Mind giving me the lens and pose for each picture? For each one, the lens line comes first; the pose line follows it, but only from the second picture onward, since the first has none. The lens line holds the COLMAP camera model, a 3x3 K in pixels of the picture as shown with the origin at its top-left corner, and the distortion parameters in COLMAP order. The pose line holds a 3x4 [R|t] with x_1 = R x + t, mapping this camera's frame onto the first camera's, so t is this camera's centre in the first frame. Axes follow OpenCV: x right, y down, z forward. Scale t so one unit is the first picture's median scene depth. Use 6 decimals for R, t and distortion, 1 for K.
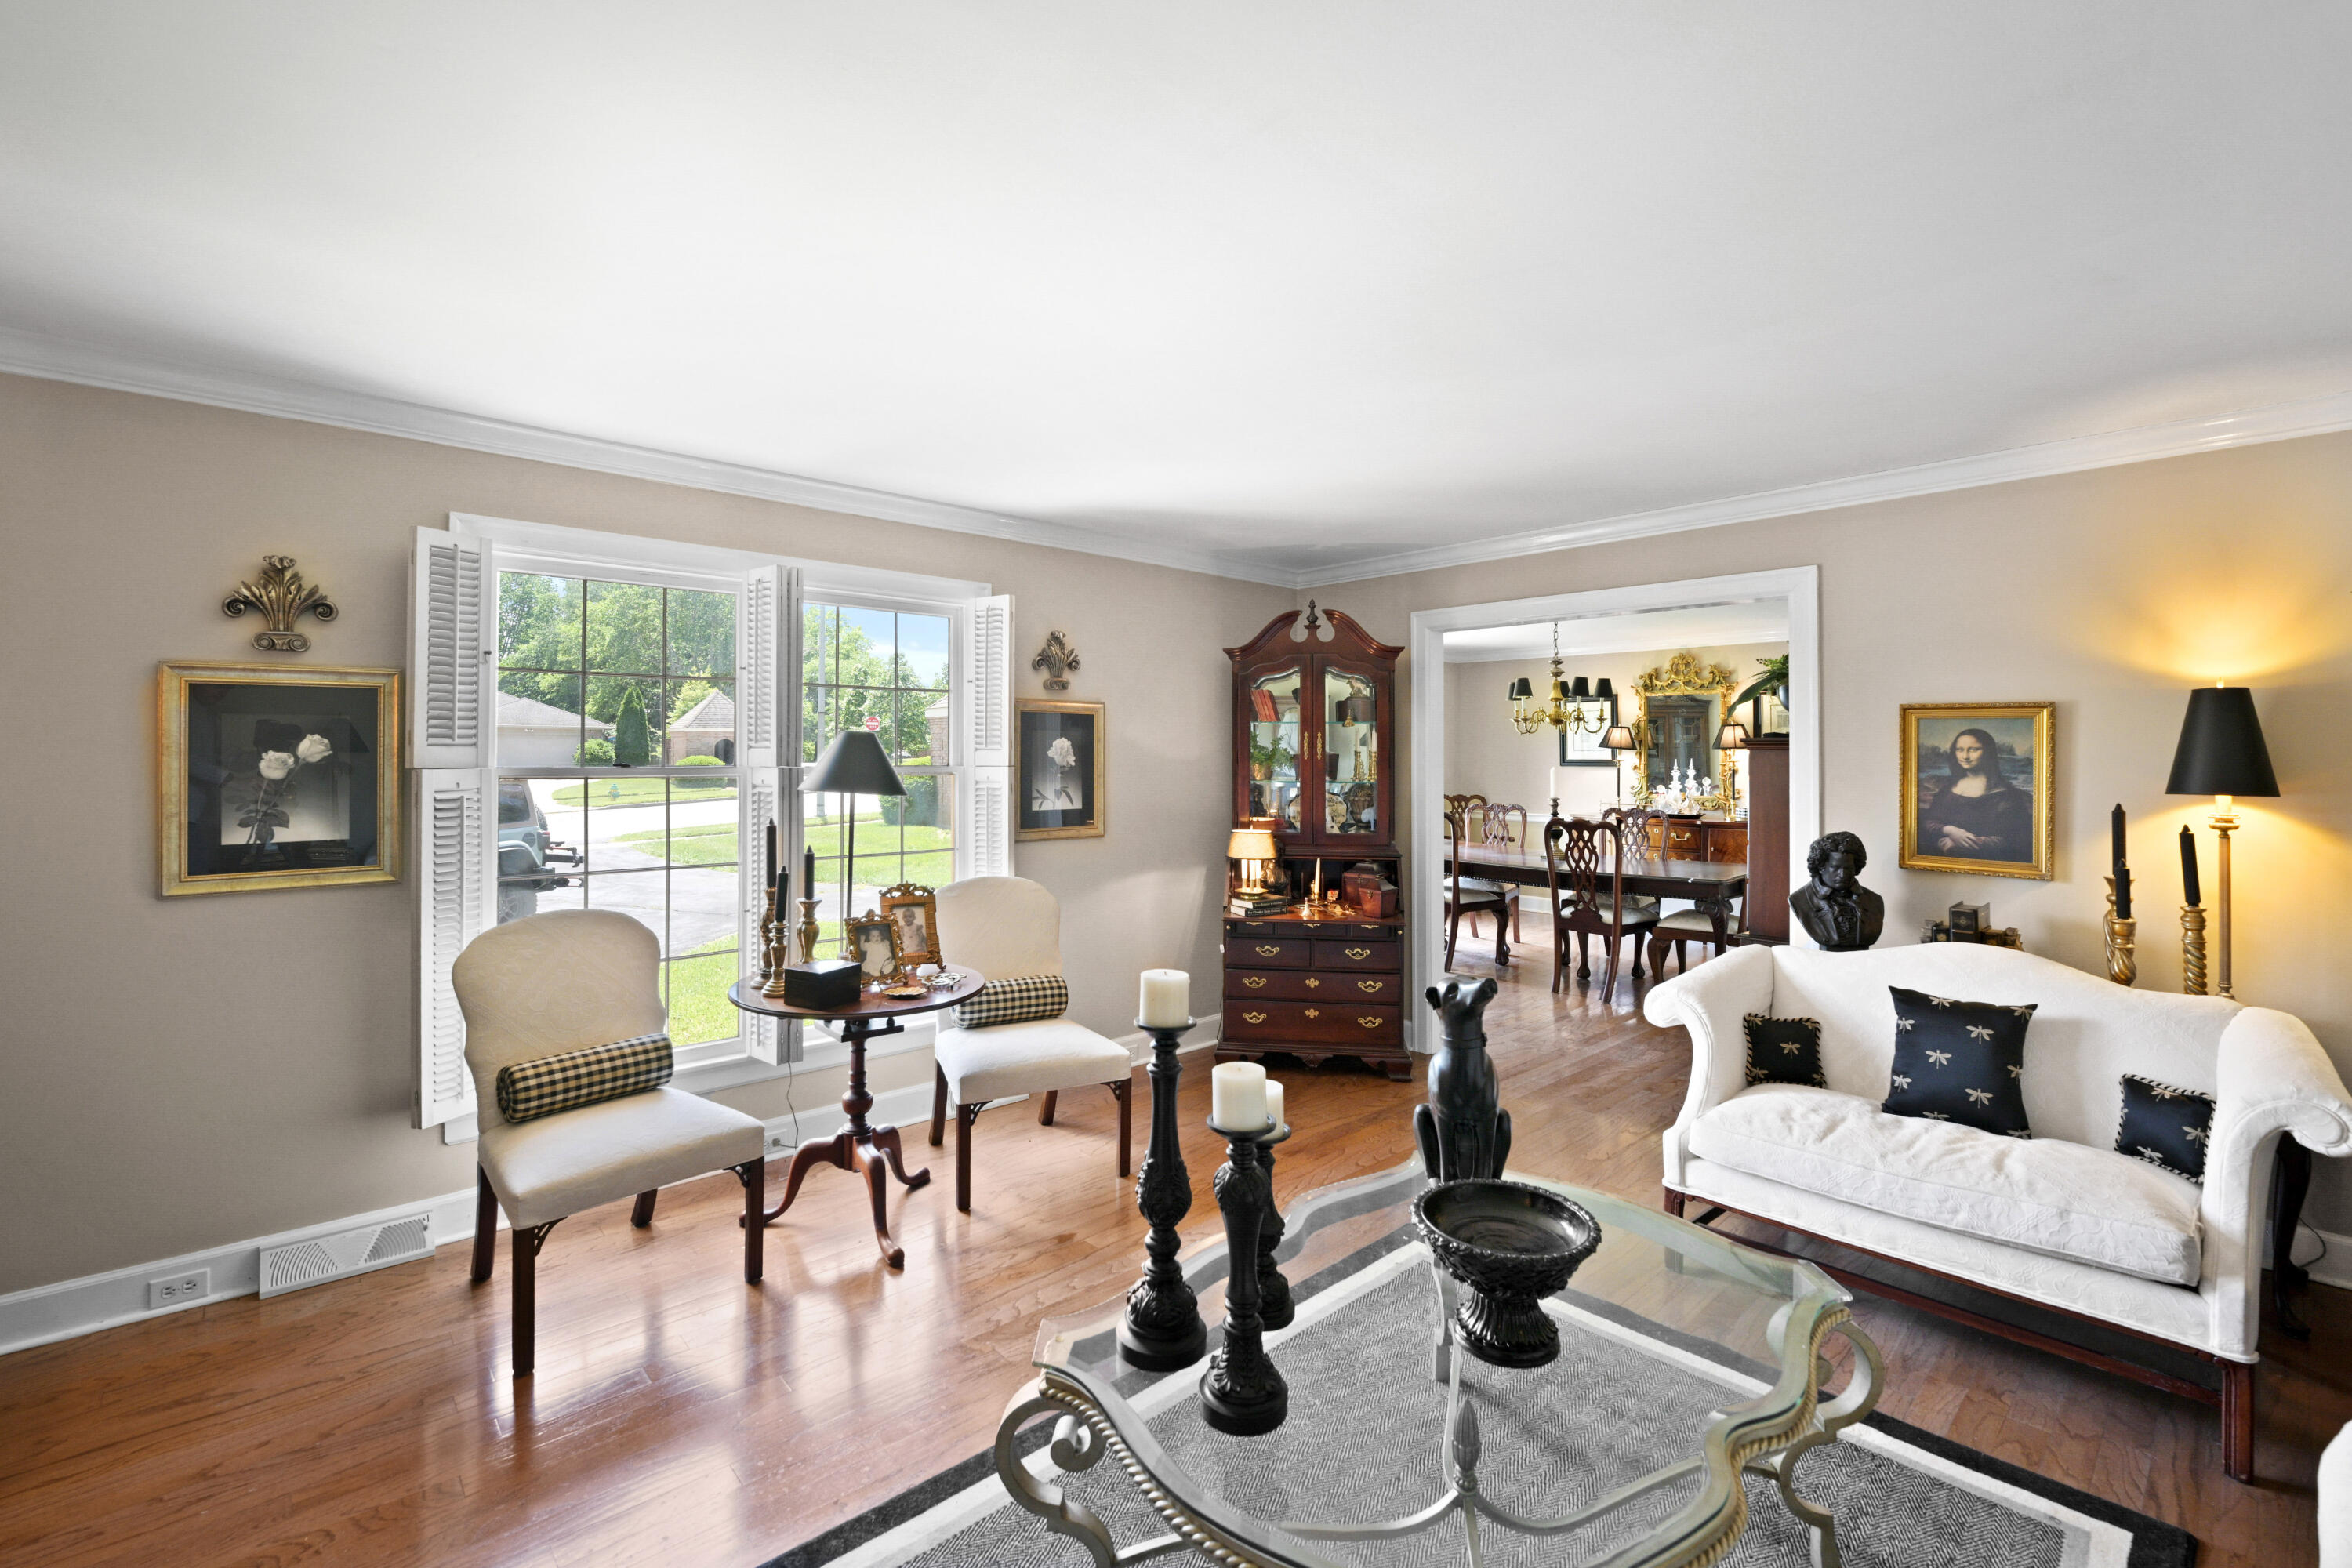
lens RADIAL K [[998.0, 0, 1171.6], [0, 998.0, 765.4], [0, 0, 1]] dist [-0.001787, -0.000107]
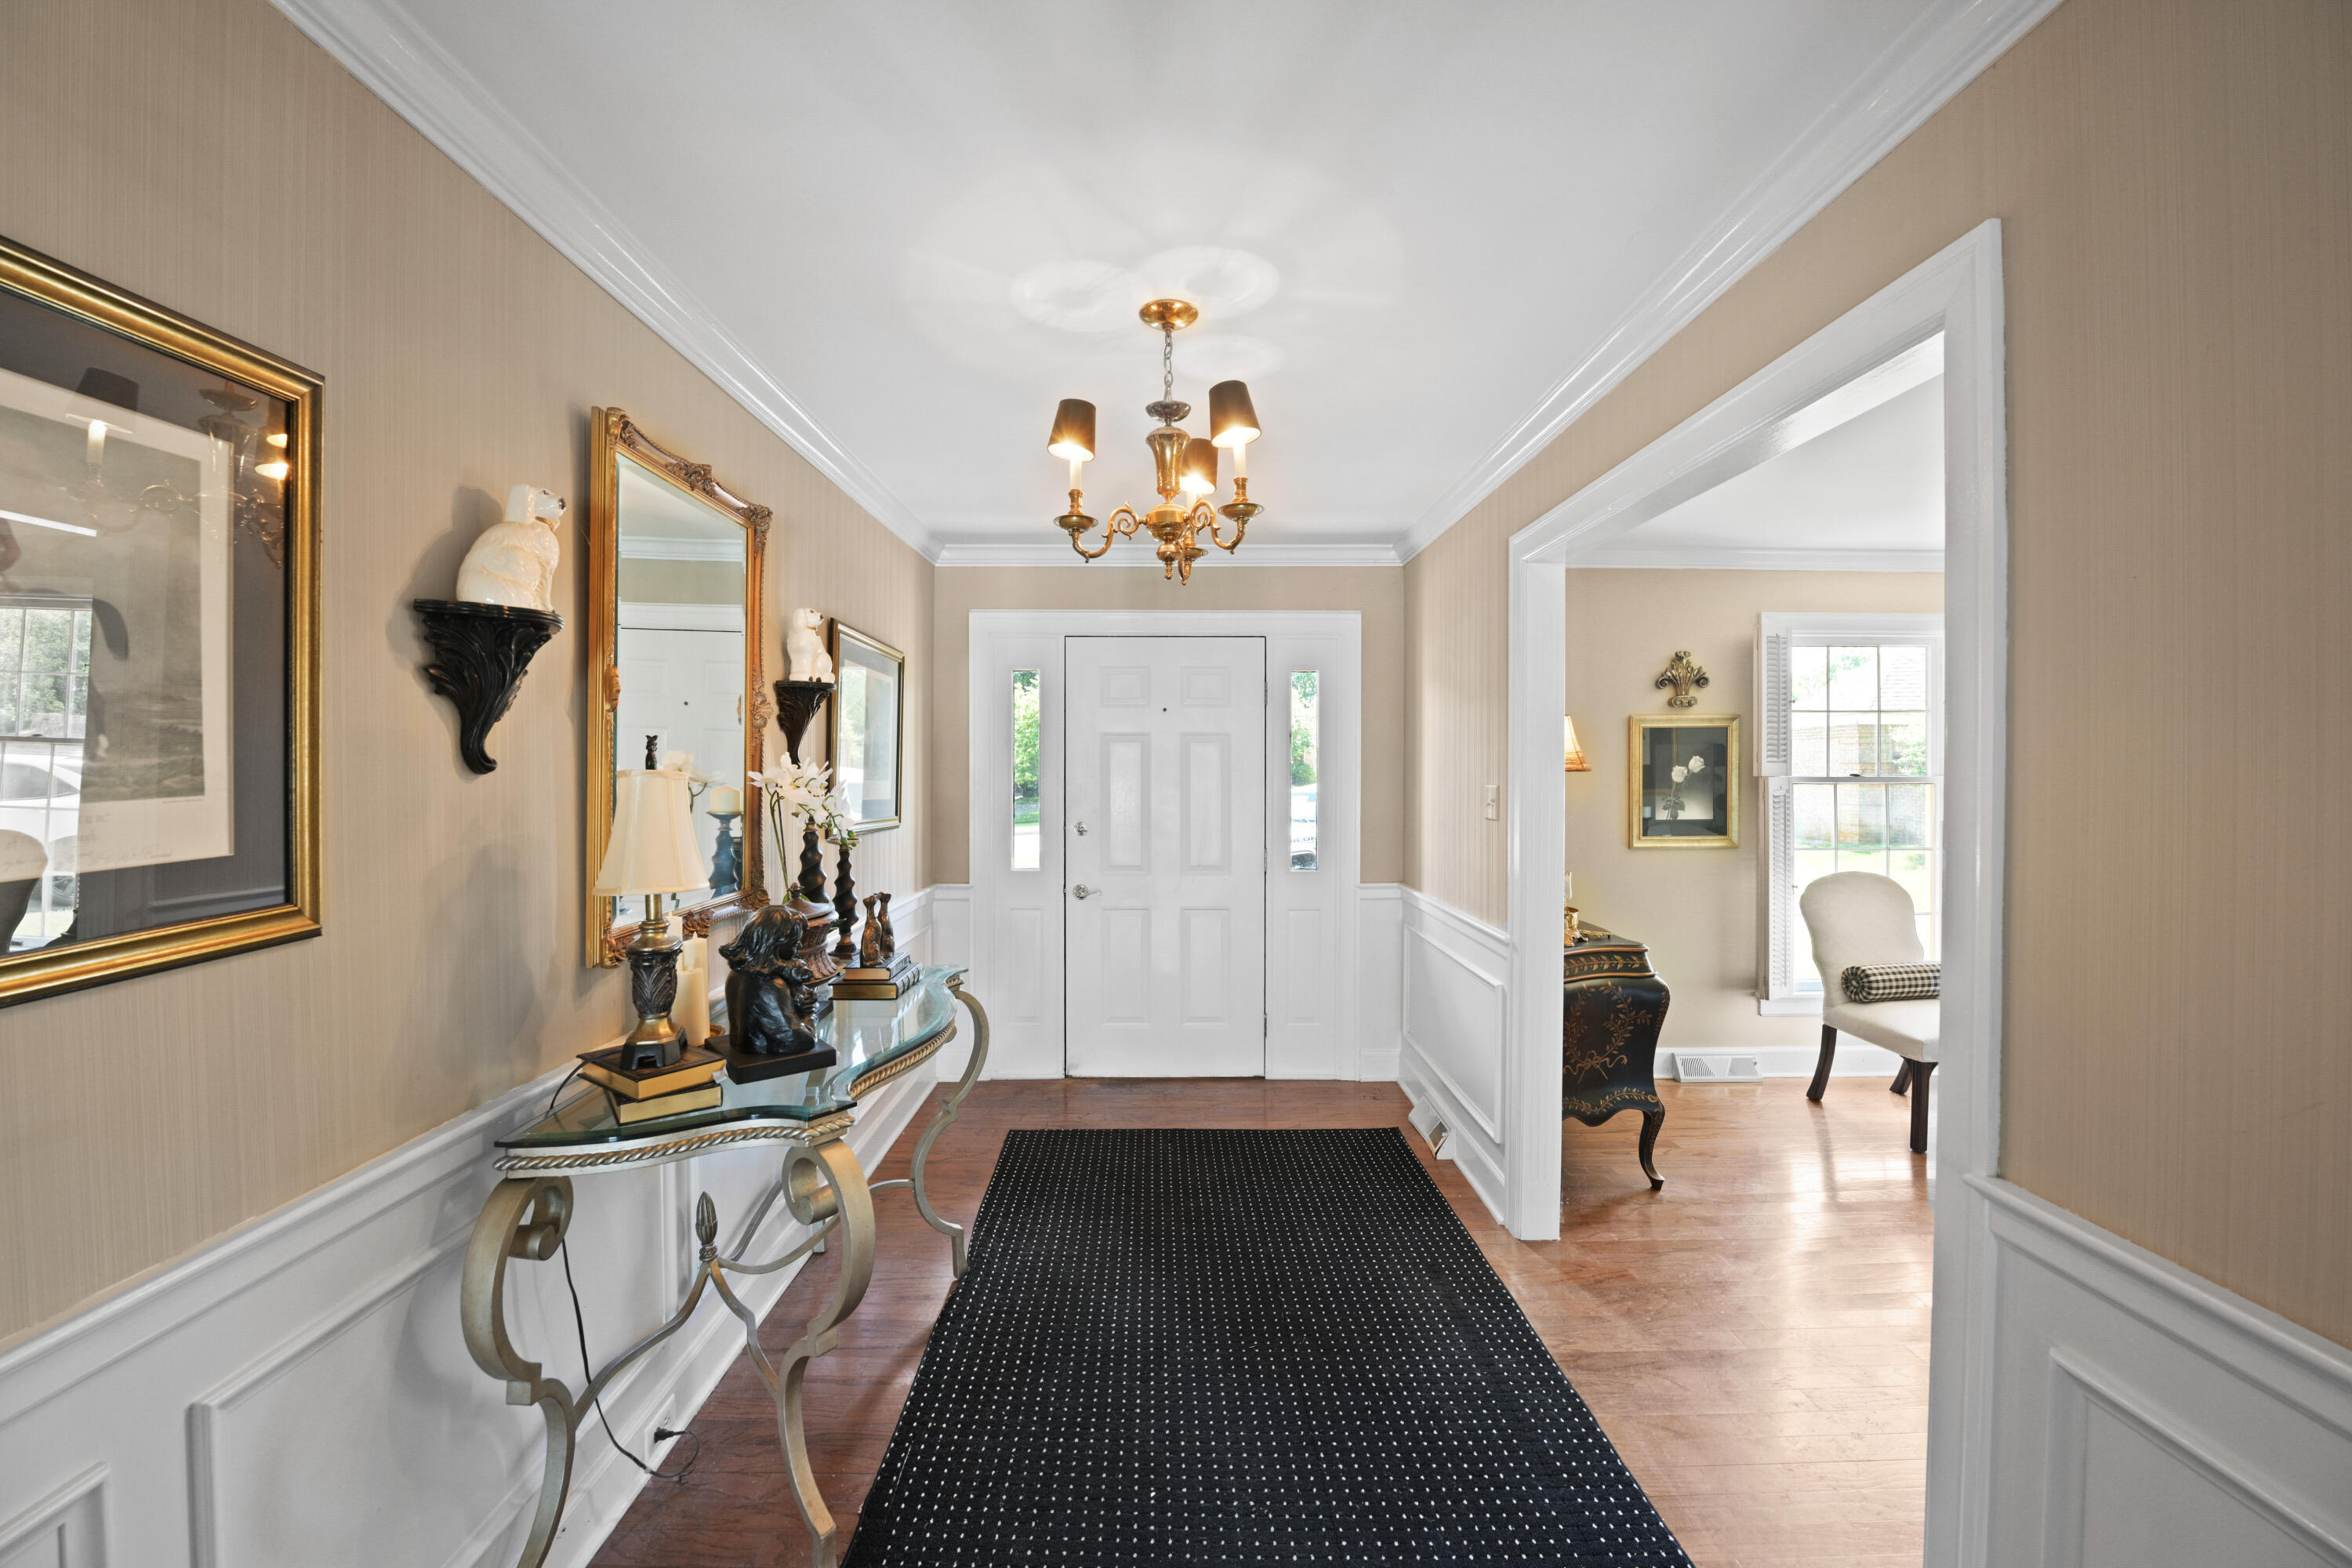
lens RADIAL K [[970.3, 0, 1191.2], [0, 970.3, 782.2], [0, 0, 1]] dist [-0.002474, -0.000103]
pose [[0.765129, 0.009281, -0.643810, -0.467747], [-0.001935, 0.999925, 0.012114, -0.005092], [0.643874, -0.008023, 0.765090, -0.805682]]
